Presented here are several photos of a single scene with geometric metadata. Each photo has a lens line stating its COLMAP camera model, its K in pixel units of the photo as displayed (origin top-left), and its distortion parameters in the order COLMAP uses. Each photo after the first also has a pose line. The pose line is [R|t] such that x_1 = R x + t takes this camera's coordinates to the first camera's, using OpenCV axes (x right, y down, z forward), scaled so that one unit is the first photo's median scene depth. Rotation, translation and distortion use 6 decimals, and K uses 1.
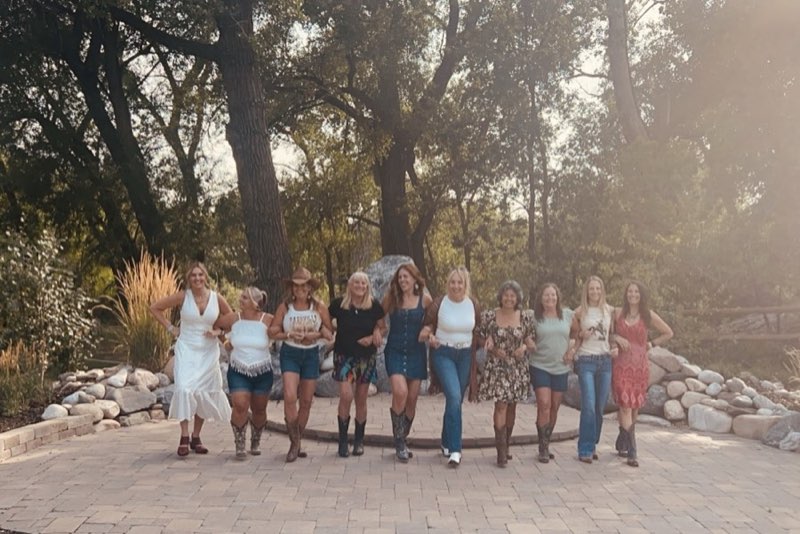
lens RADIAL K [[1002.9, 0, 402.1], [0, 1002.9, 267.6], [0, 0, 1]] dist [-0.012041, 0.000000]
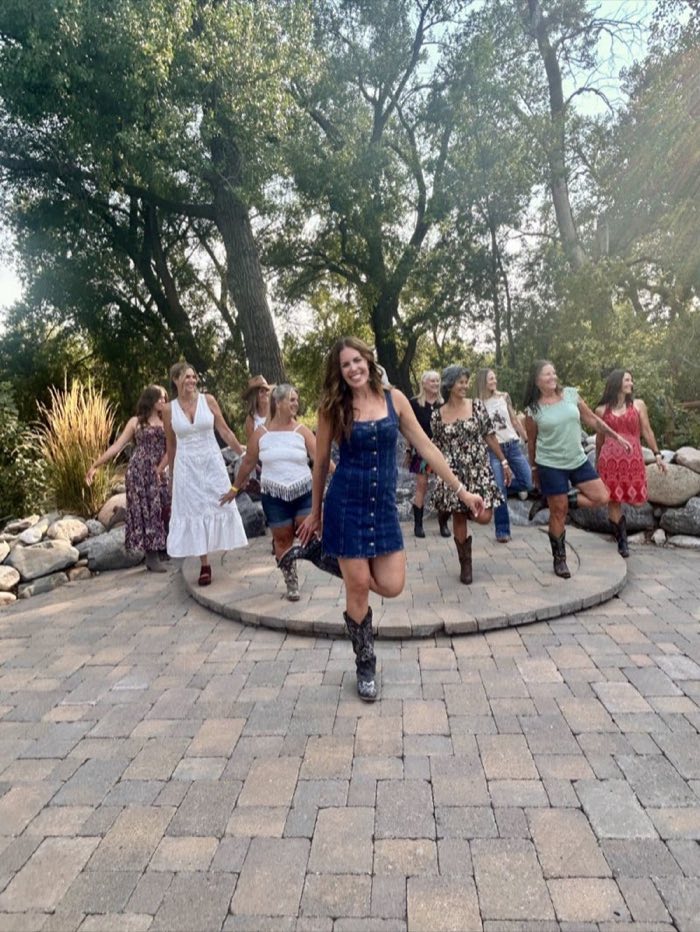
lens RADIAL K [[654.3, 0, 352.8], [0, 654.3, 464.9], [0, 0, 1]] dist [-0.004606, -0.003454]
pose [[0.994436, -0.067211, -0.081121, 0.028133], [0.075184, 0.992182, 0.099607, 0.020053], [0.073792, -0.105152, 0.991715, 0.468765]]
